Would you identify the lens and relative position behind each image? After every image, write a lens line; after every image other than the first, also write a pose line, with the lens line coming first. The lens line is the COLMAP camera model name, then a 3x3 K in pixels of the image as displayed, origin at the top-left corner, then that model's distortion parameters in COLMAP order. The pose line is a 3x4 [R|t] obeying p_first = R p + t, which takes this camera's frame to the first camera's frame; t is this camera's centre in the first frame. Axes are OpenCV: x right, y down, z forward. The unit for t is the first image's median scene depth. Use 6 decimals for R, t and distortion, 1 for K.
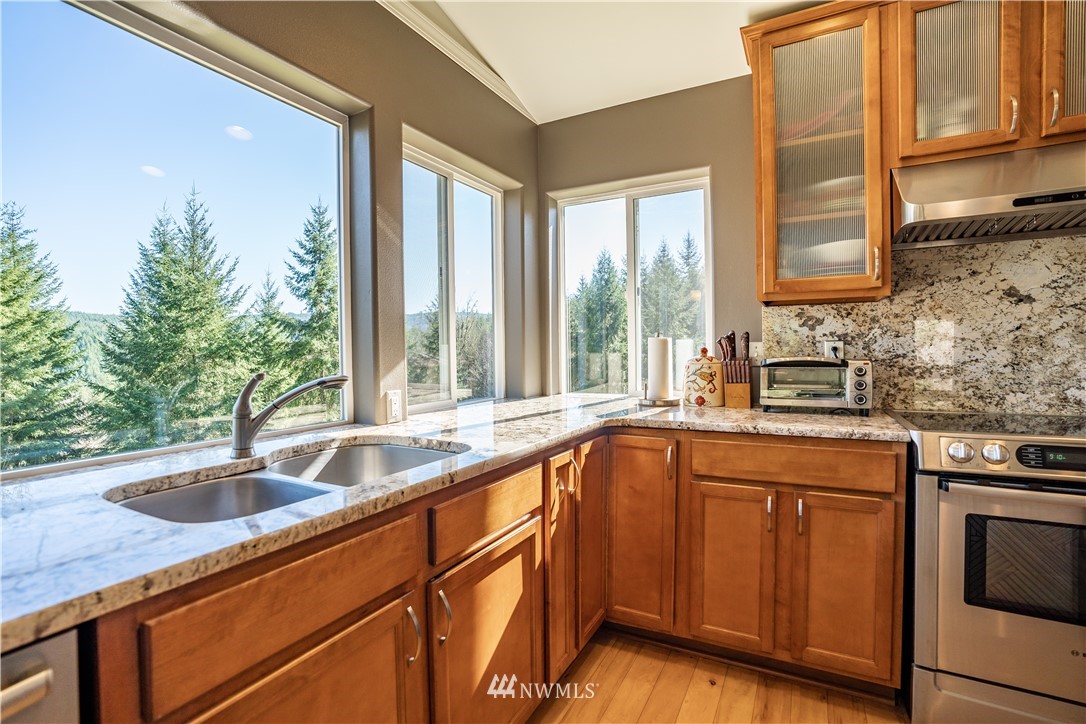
lens RADIAL K [[502.0, 0, 539.6], [0, 502.0, 364.0], [0, 0, 1]] dist [-0.070937, 0.027167]
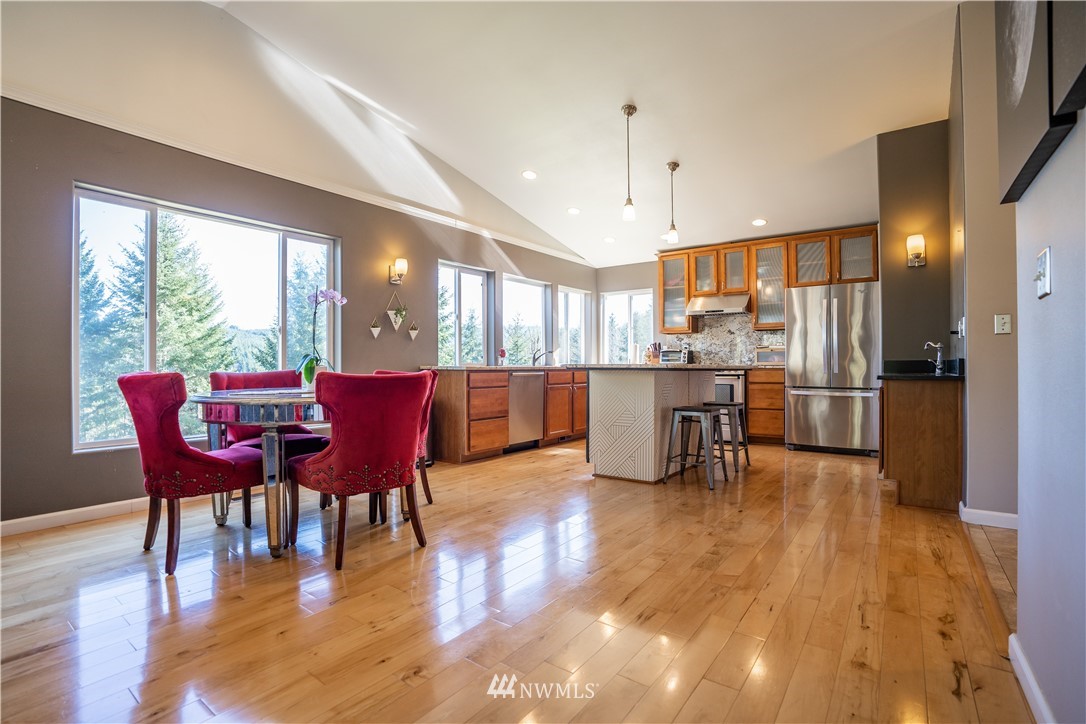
lens RADIAL K [[502.0, 0, 539.6], [0, 502.0, 364.0], [0, 0, 1]] dist [-0.070937, 0.027167]
pose [[0.989790, 0.010262, -0.142166, 0.119171], [-0.014172, 0.999548, -0.026520, 0.196812], [0.141830, 0.028264, 0.989487, -2.649544]]
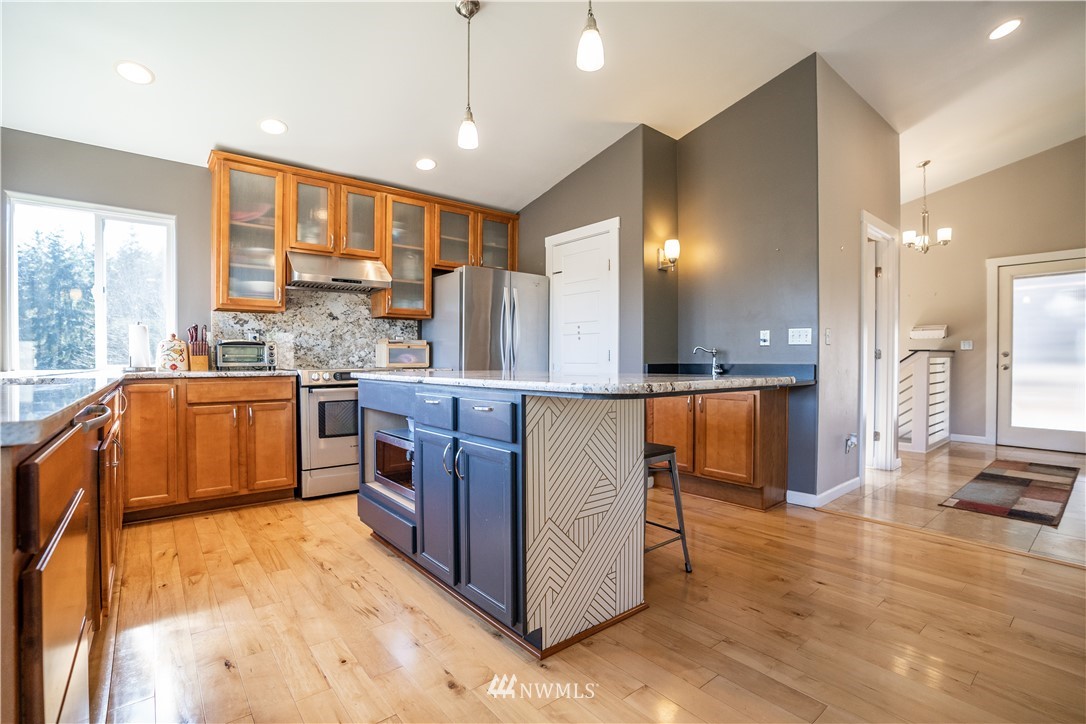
lens RADIAL K [[502.0, 0, 539.6], [0, 502.0, 364.0], [0, 0, 1]] dist [-0.070937, 0.027167]
pose [[0.382028, 0.002819, 0.924146, -0.754653], [0.019355, 0.999752, -0.011051, 0.120219], [-0.923948, 0.022108, 0.381879, -0.750689]]
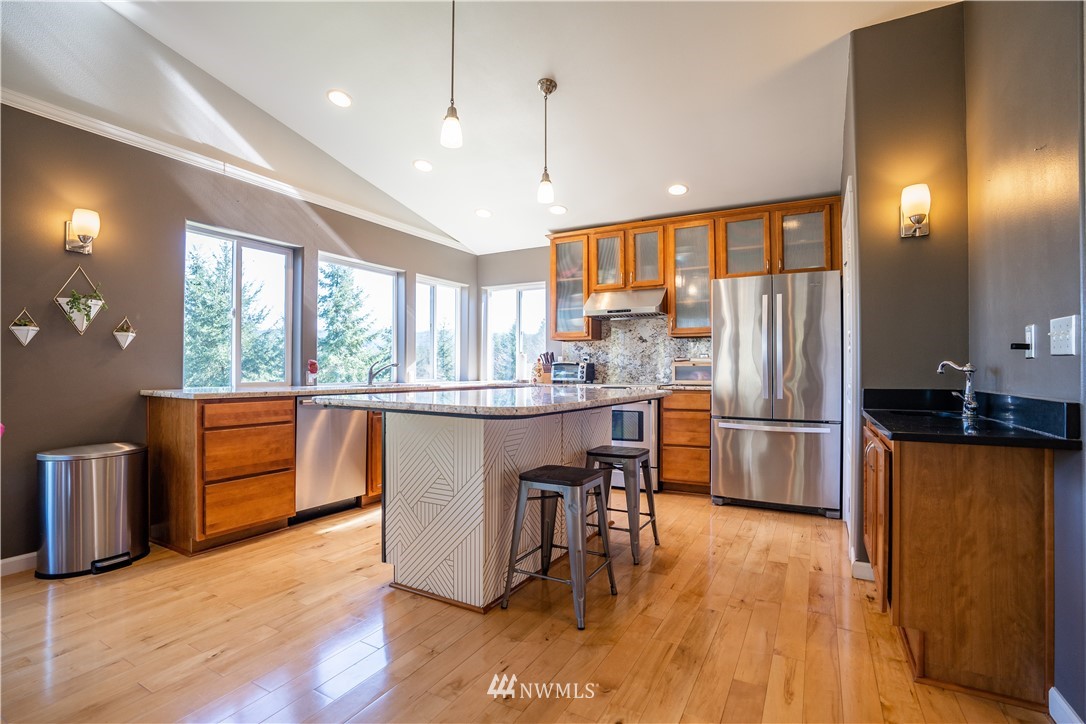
lens RADIAL K [[502.0, 0, 539.6], [0, 502.0, 364.0], [0, 0, 1]] dist [-0.070937, 0.027167]
pose [[0.999825, 0.014332, -0.012017, 0.432205], [-0.014782, 0.999161, -0.038206, 0.103149], [0.011459, 0.038377, 0.999198, -1.690672]]
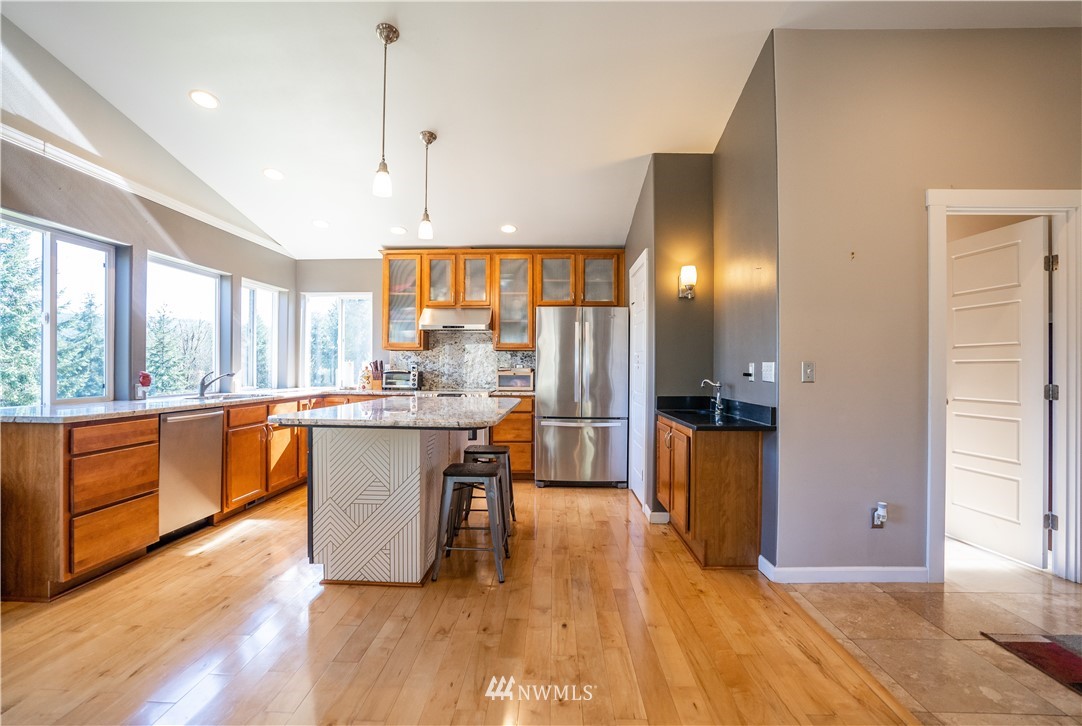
lens RADIAL K [[508.6, 0, 534.9], [0, 508.6, 364.9], [0, 0, 1]] dist [-0.072102, 0.028615]
pose [[0.895026, 0.019195, 0.445601, -0.052454], [-0.004229, 0.999394, -0.034557, 0.053613], [-0.445994, 0.029045, 0.894564, -1.965773]]
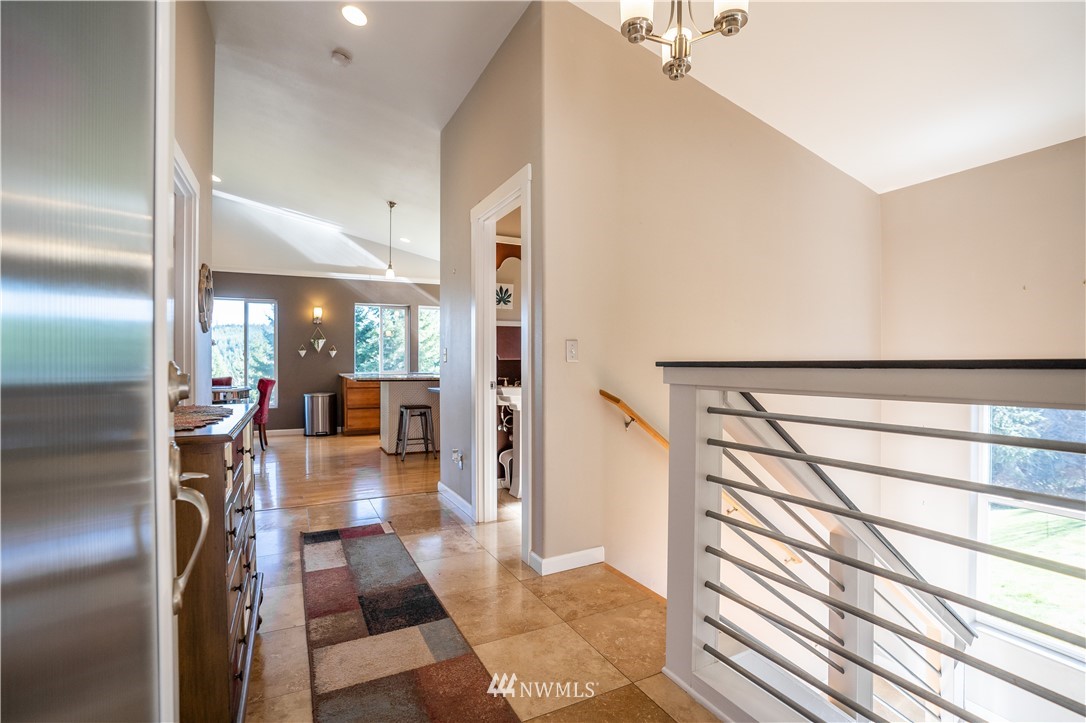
lens RADIAL K [[502.0, 0, 539.6], [0, 502.0, 363.5], [0, 0, 1]] dist [-0.070937, 0.027167]
pose [[0.821145, 0.013465, -0.570560, 2.834860], [-0.024409, 0.999635, -0.011538, 0.072358], [0.570197, 0.023401, 0.821175, -2.564842]]
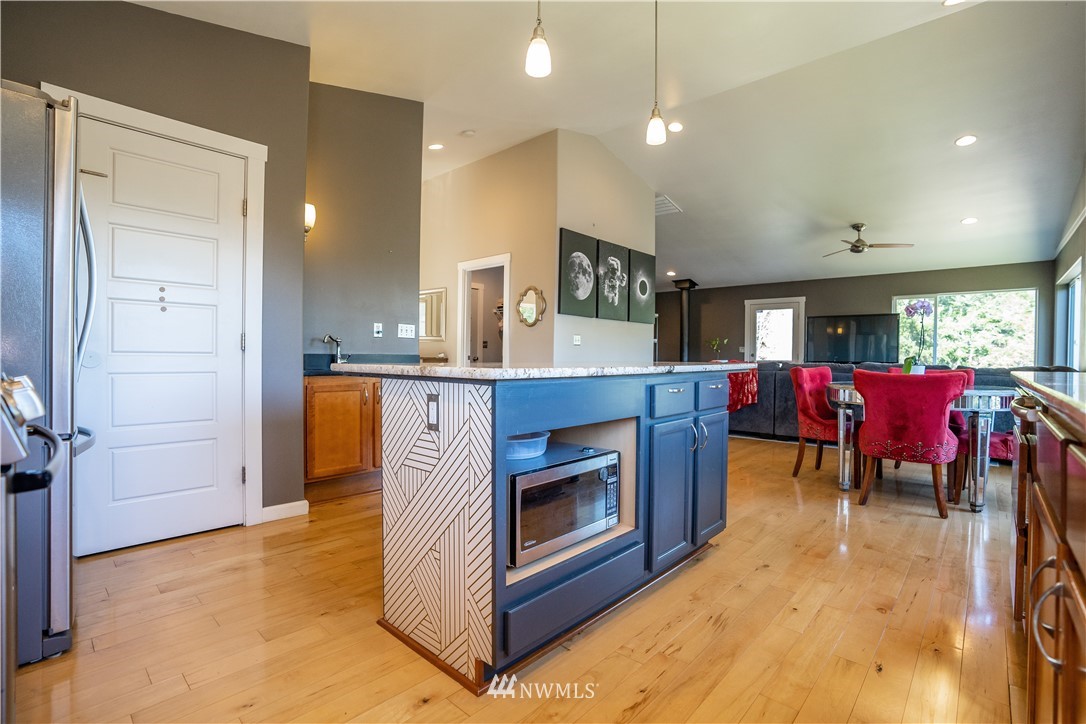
lens RADIAL K [[502.0, 0, 539.6], [0, 502.0, 364.0], [0, 0, 1]] dist [-0.070937, 0.027167]
pose [[-0.967090, -0.002551, 0.254423, 0.150373], [0.006684, 0.999350, 0.035424, 0.087577], [-0.254348, 0.035959, -0.966444, 0.963867]]
